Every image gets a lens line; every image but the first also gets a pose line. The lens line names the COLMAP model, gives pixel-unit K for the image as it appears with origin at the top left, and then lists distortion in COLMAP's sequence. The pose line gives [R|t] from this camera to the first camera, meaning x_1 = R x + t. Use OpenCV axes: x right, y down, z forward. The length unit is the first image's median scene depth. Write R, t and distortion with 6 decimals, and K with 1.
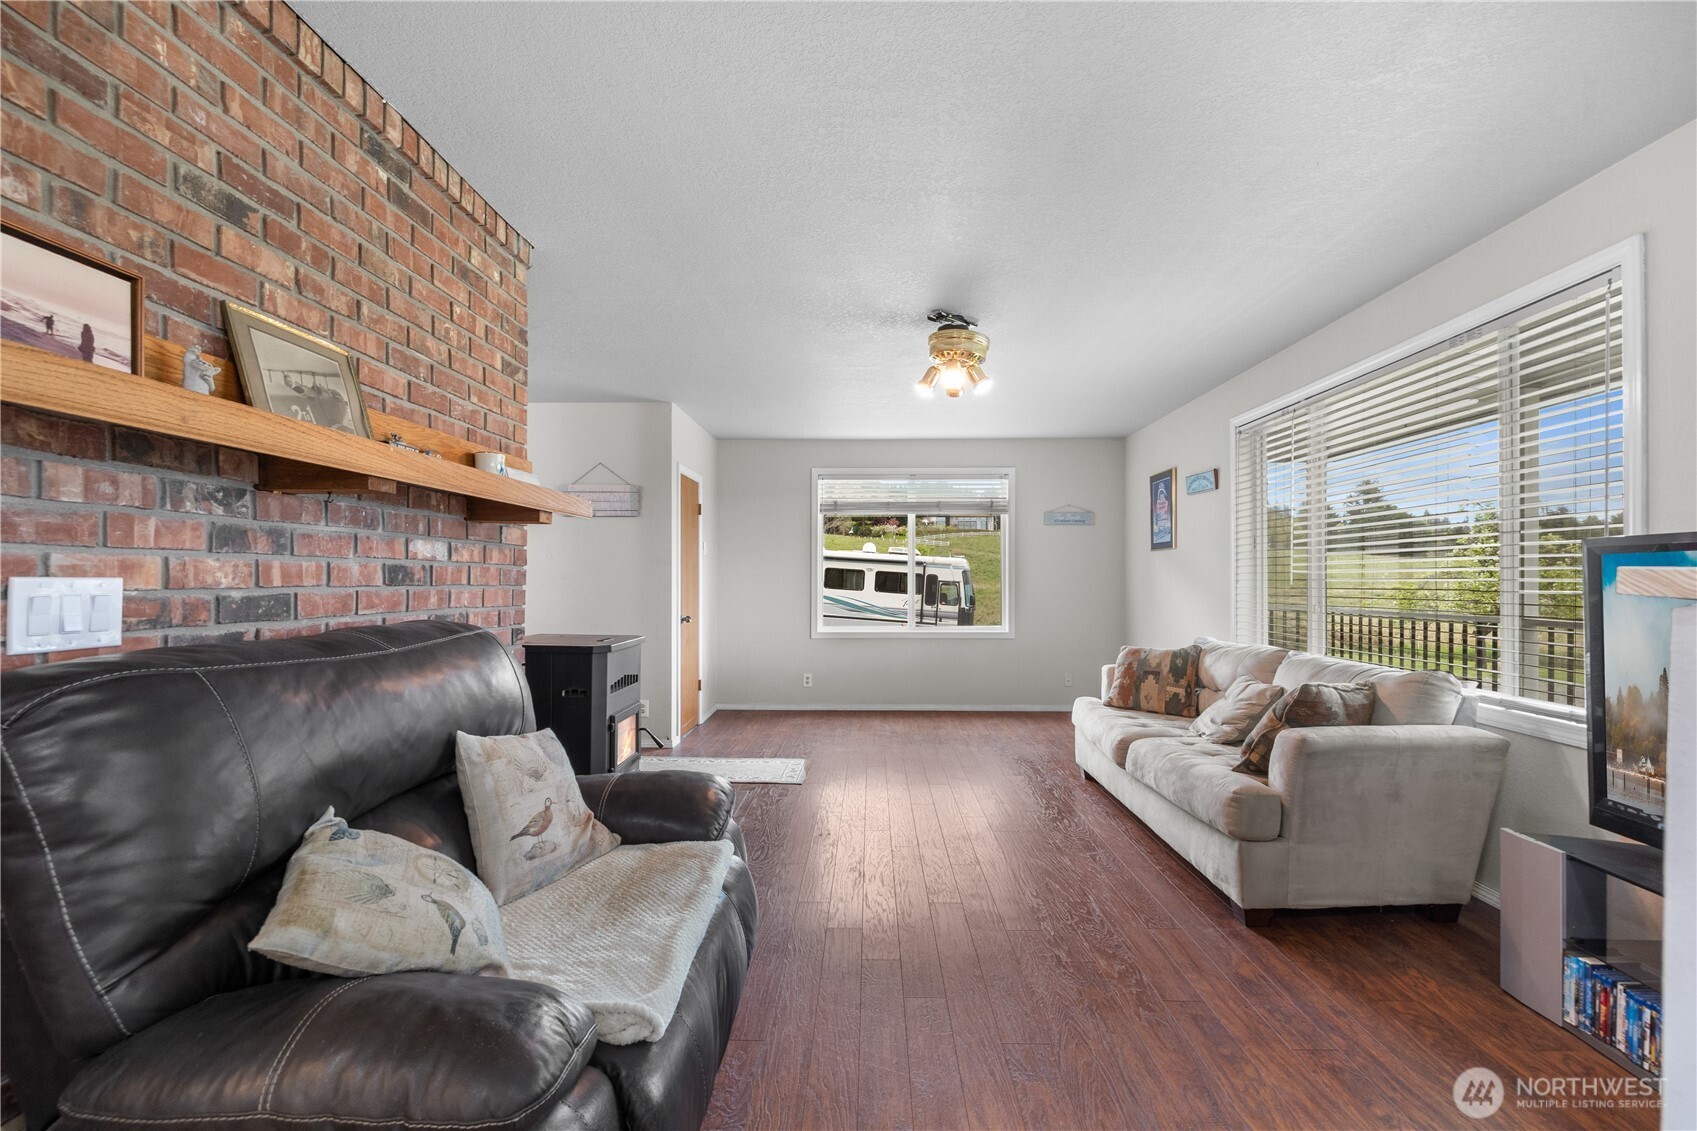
lens RADIAL K [[737.0, 0, 835.8], [0, 737.0, 576.2], [0, 0, 1]] dist [0.000682, -0.000151]
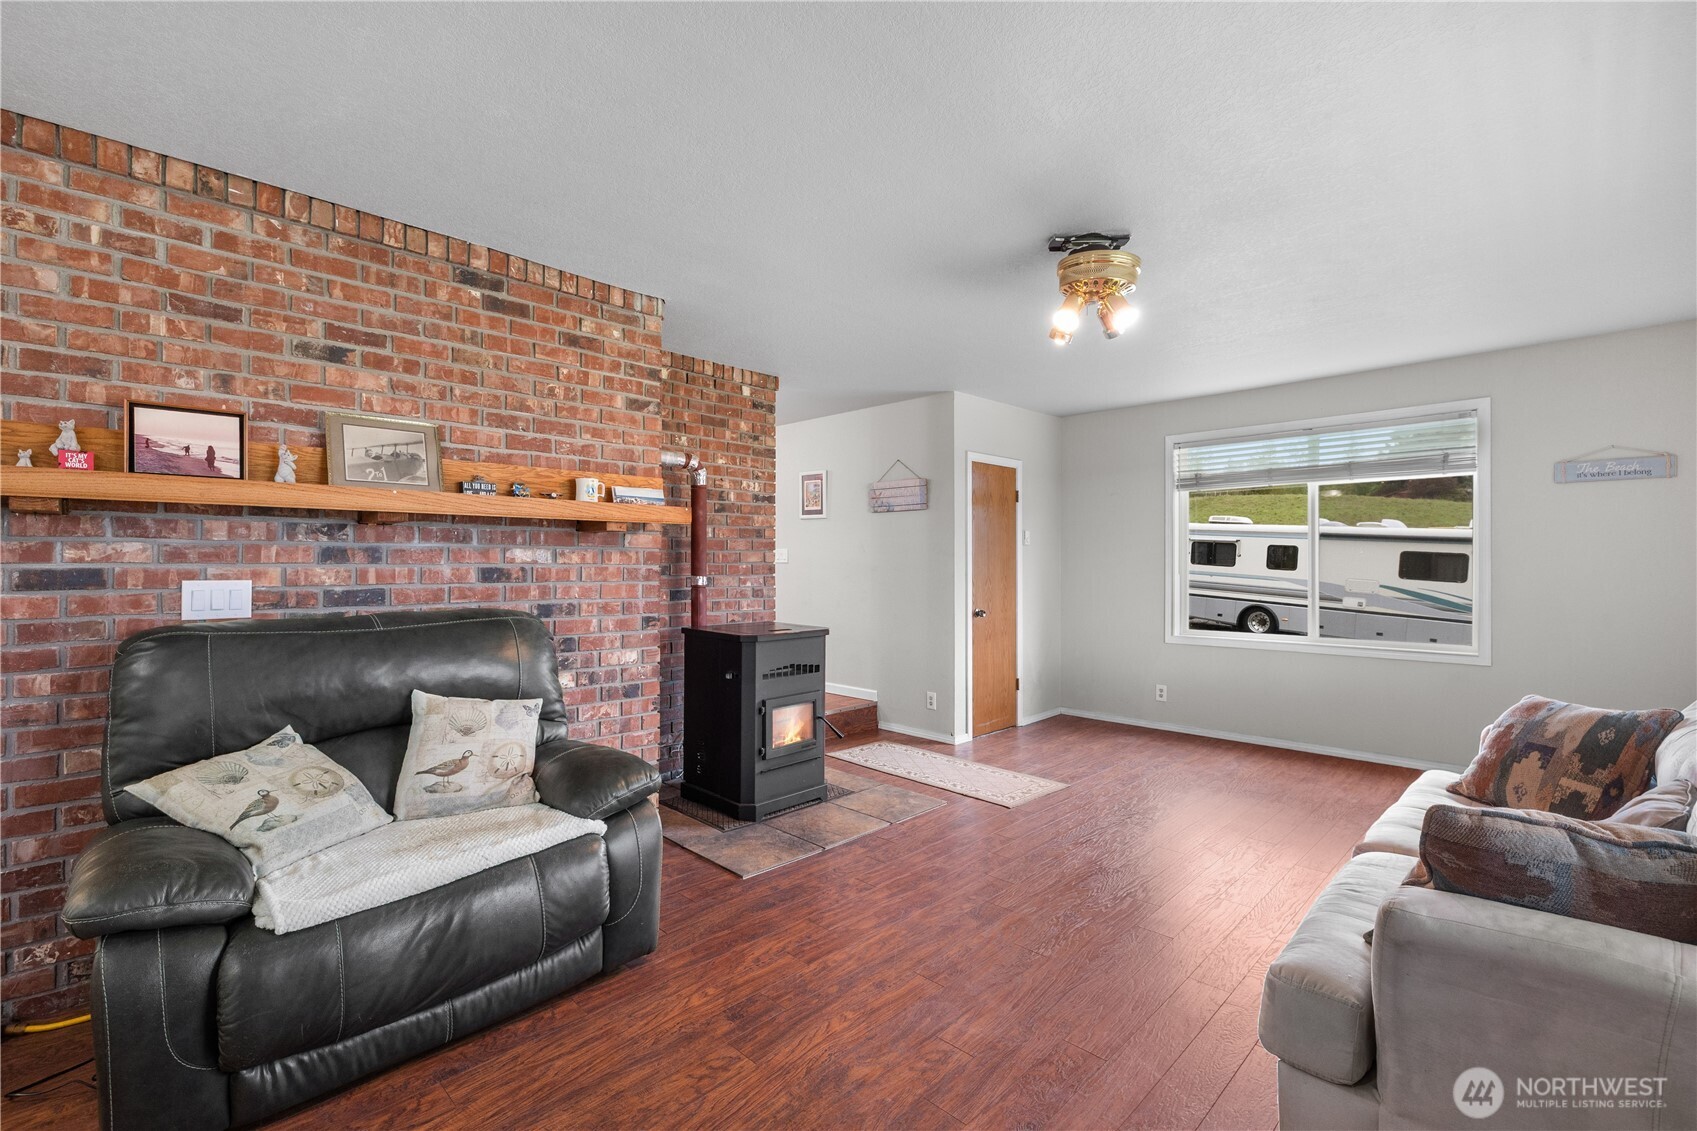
lens RADIAL K [[737.0, 0, 806.2], [0, 737.0, 557.2], [0, 0, 1]] dist [0.000682, -0.000151]
pose [[0.718958, -0.008827, -0.694998, 0.781717], [0.004412, 0.999957, -0.008135, -0.020515], [0.695040, 0.002782, 0.718966, 0.401437]]
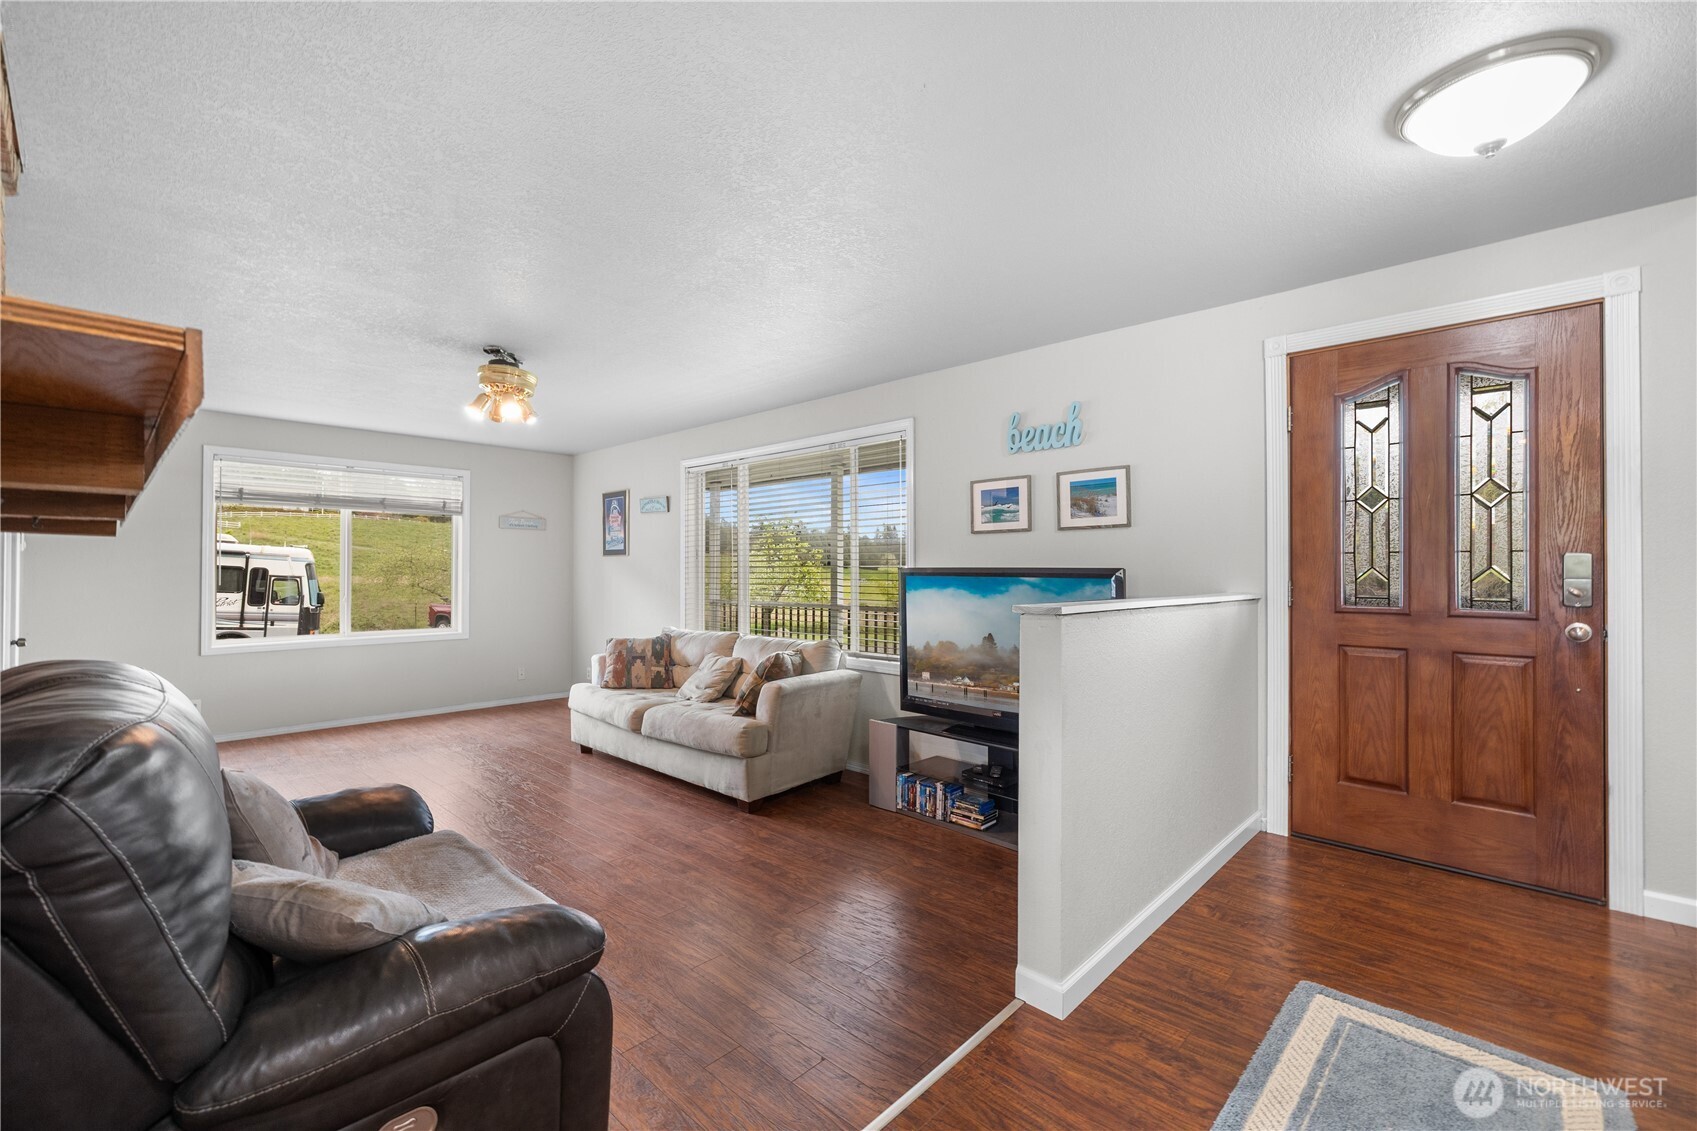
lens RADIAL K [[737.0, 0, 842.7], [0, 737.0, 555.7], [0, 0, 1]] dist [0.000682, -0.000151]
pose [[0.665959, 0.015546, 0.745826, -0.535965], [-0.003958, 0.999842, -0.017307, -0.044822], [-0.745977, 0.008574, 0.665916, -0.203747]]
